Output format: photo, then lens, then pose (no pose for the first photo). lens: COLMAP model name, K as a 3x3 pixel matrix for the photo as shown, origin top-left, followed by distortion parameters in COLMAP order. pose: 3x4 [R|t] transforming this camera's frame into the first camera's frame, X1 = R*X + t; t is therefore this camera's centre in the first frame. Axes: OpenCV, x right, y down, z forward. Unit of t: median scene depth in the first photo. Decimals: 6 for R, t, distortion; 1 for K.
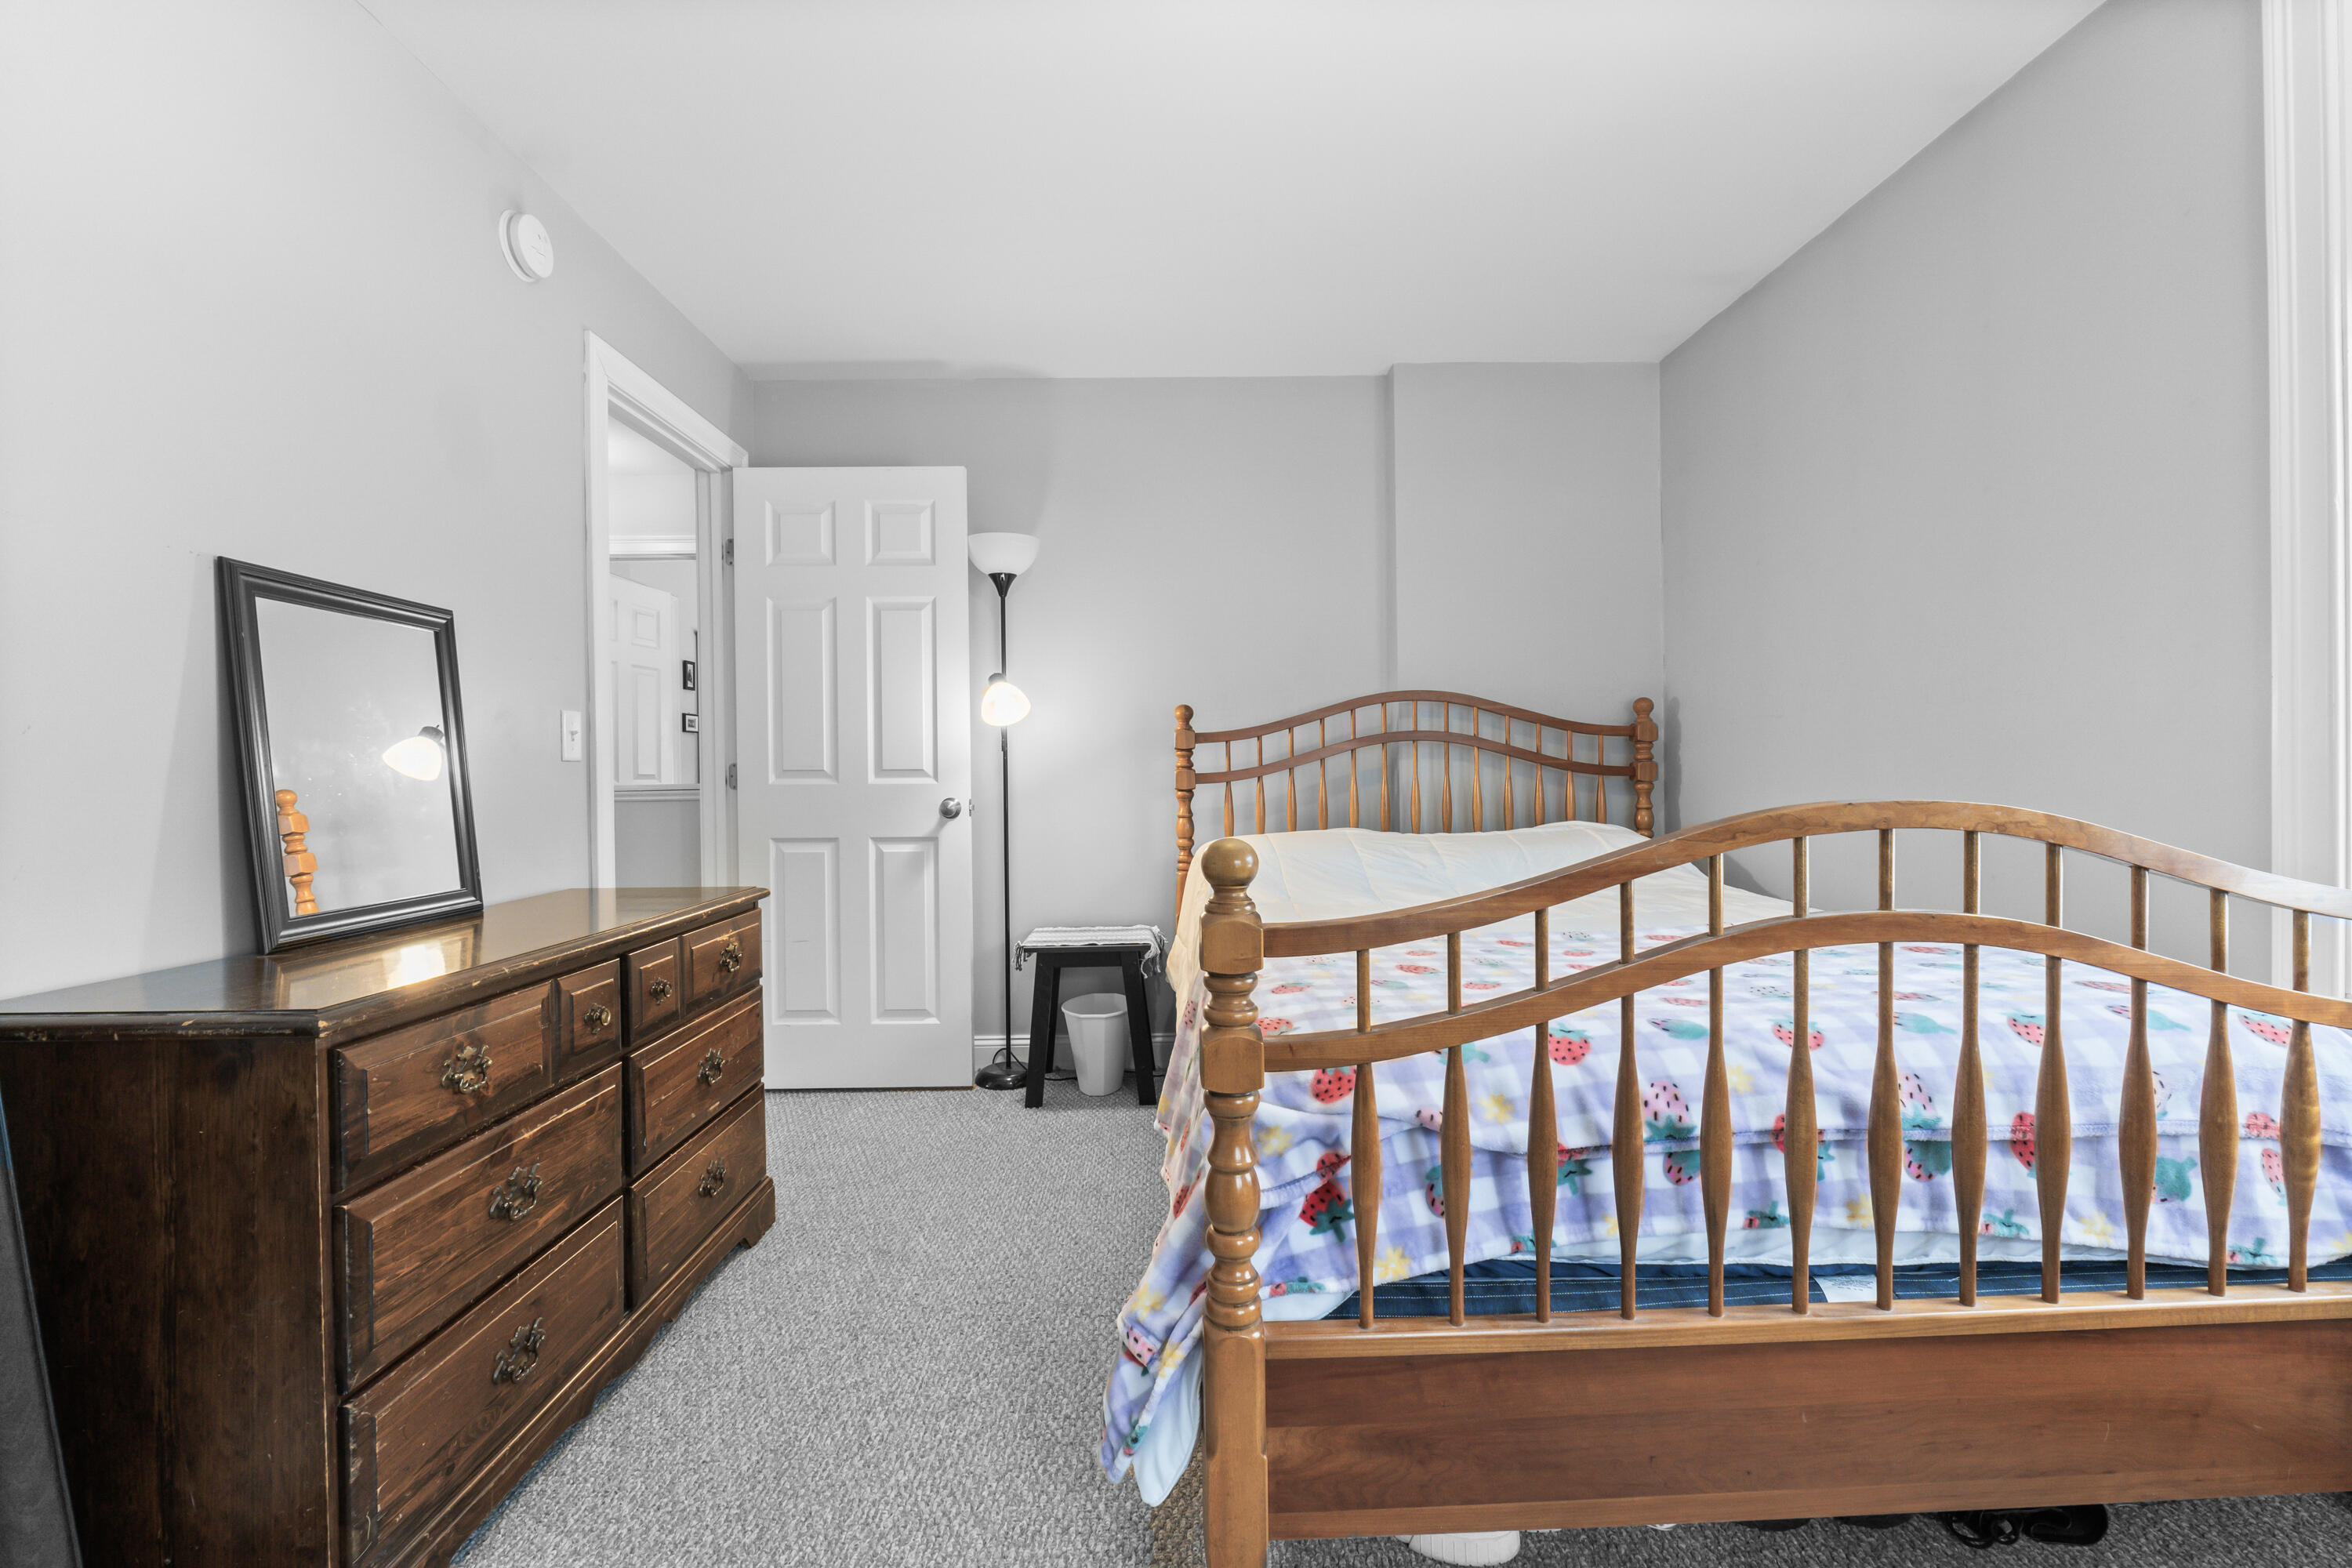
lens RADIAL K [[1010.7, 0, 1180.3], [0, 1010.7, 776.0], [0, 0, 1]] dist [-0.008145, -0.000249]
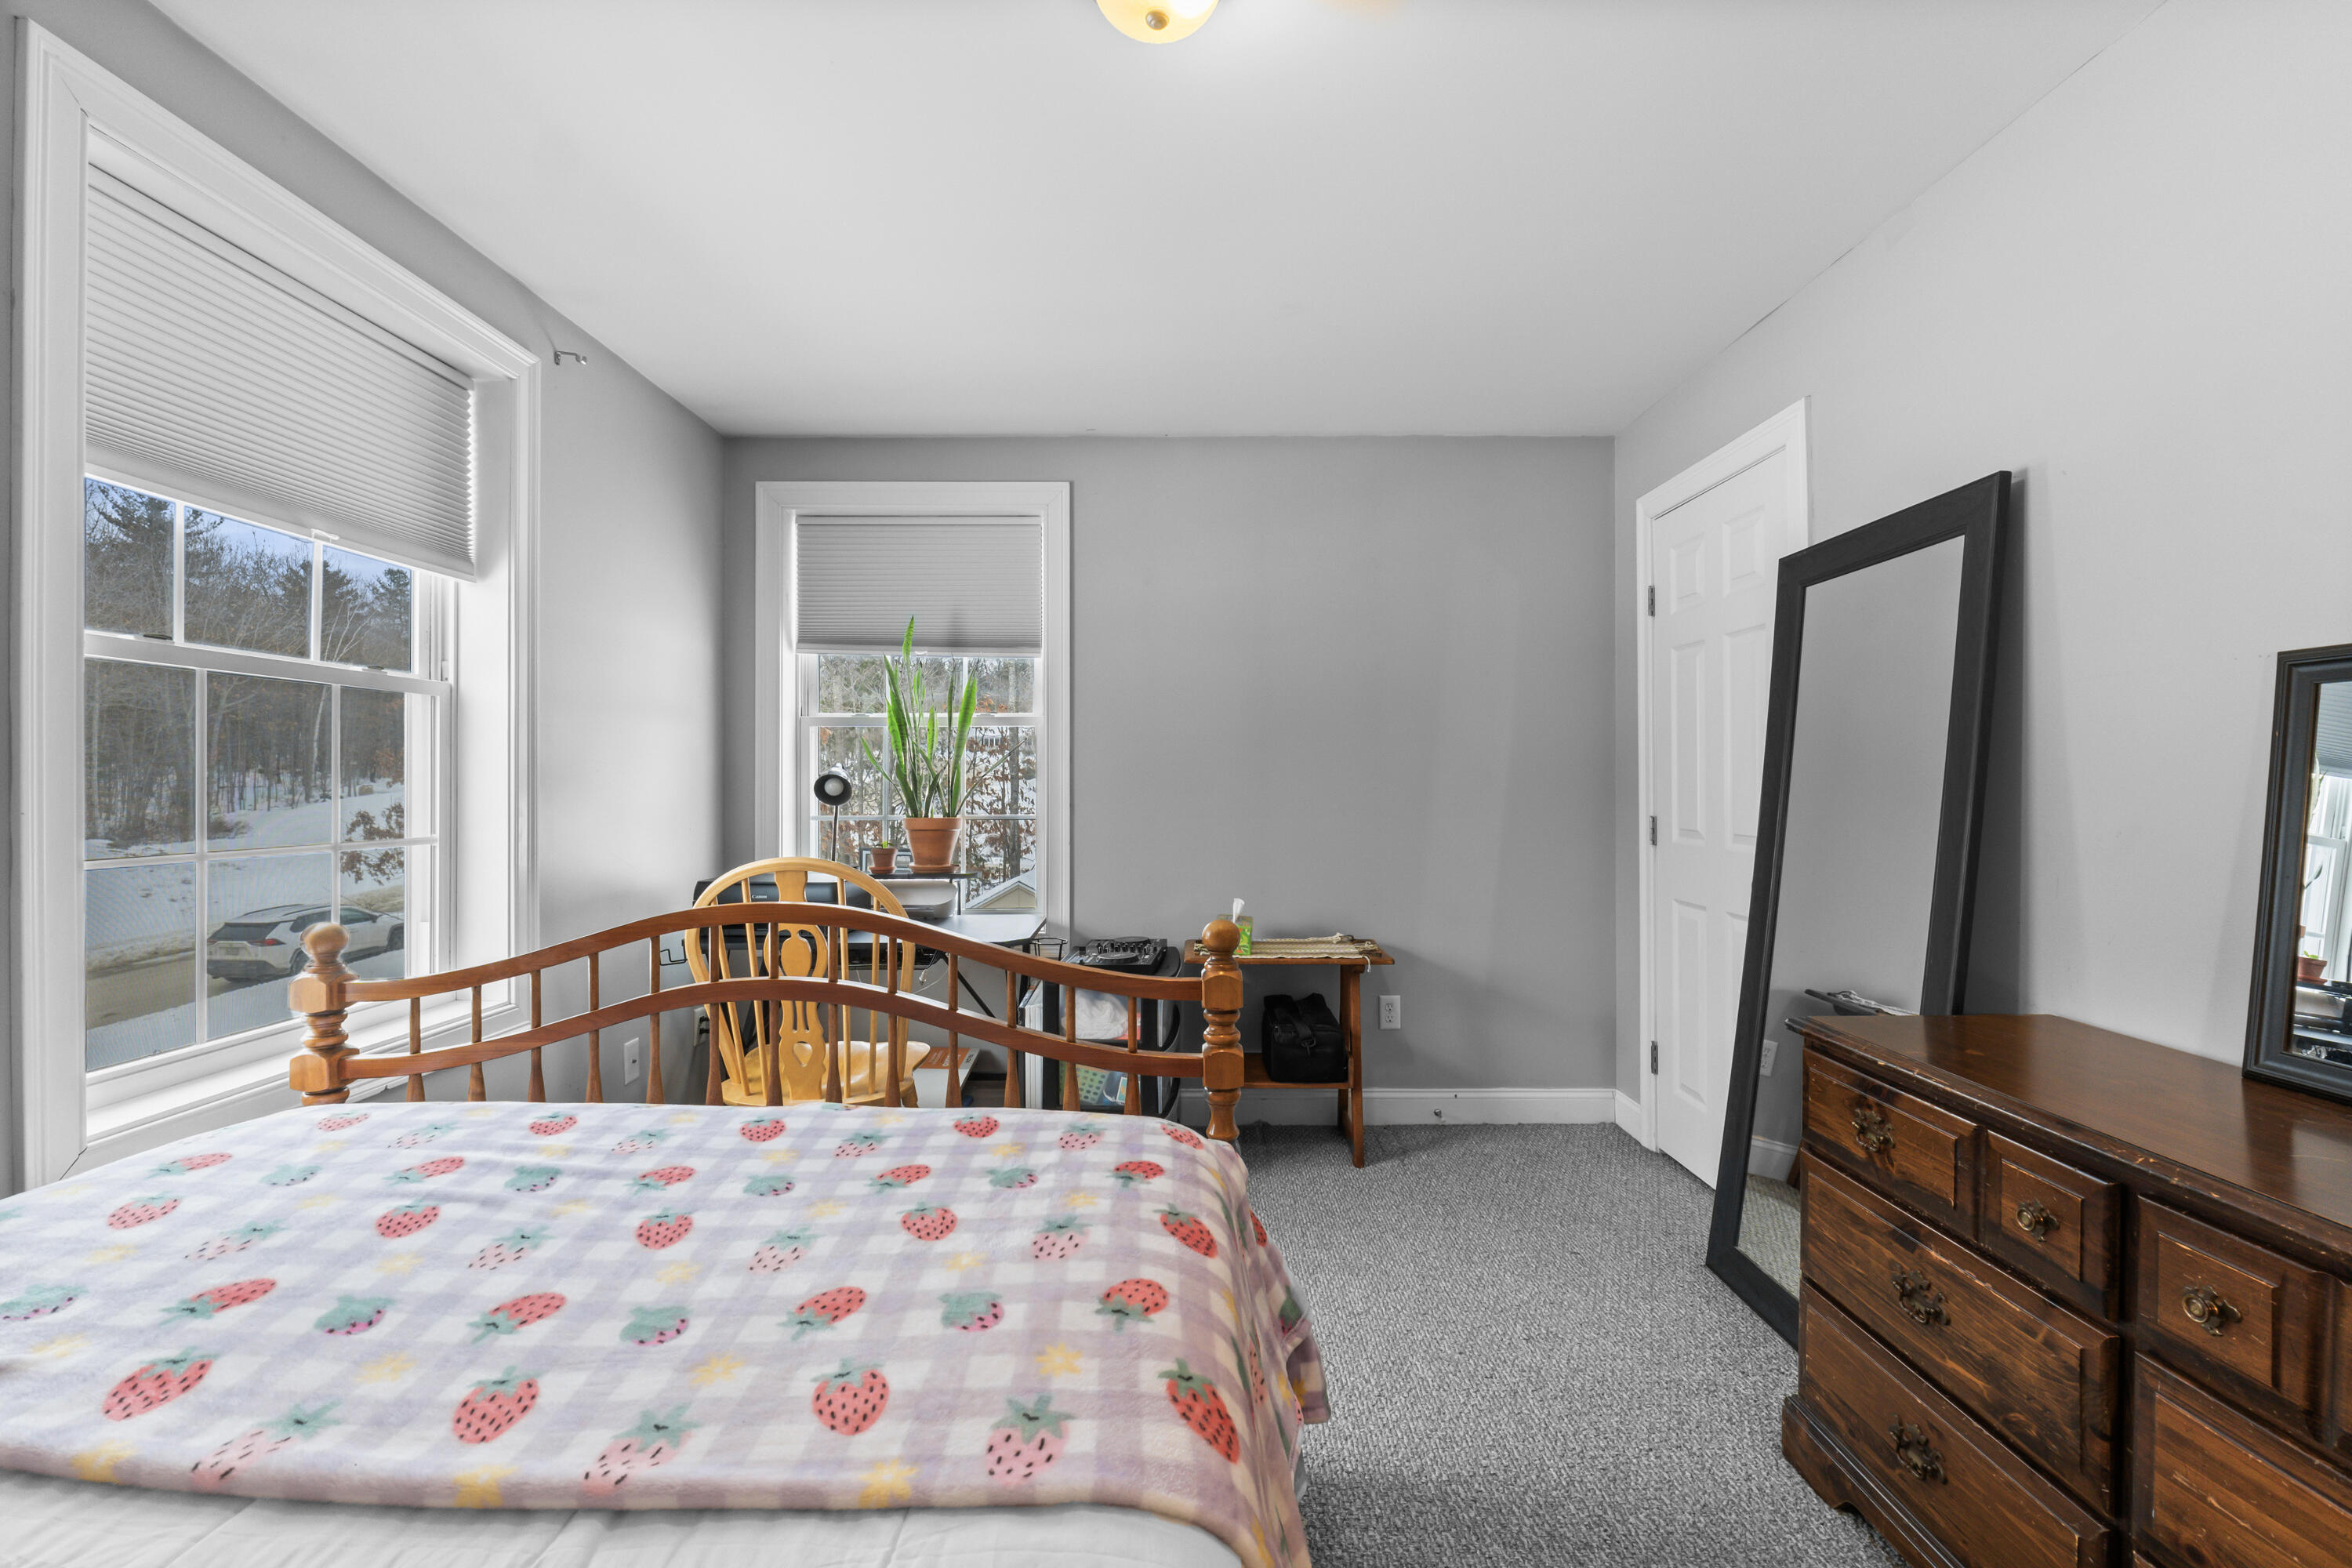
lens RADIAL K [[1010.7, 0, 1172.8], [0, 1010.7, 783.2], [0, 0, 1]] dist [-0.008145, -0.000249]
pose [[-0.999535, 0.006004, 0.029896, 0.065855], [0.006183, 0.999964, 0.005897, -0.115510], [-0.029859, 0.006079, -0.999536, 1.997459]]
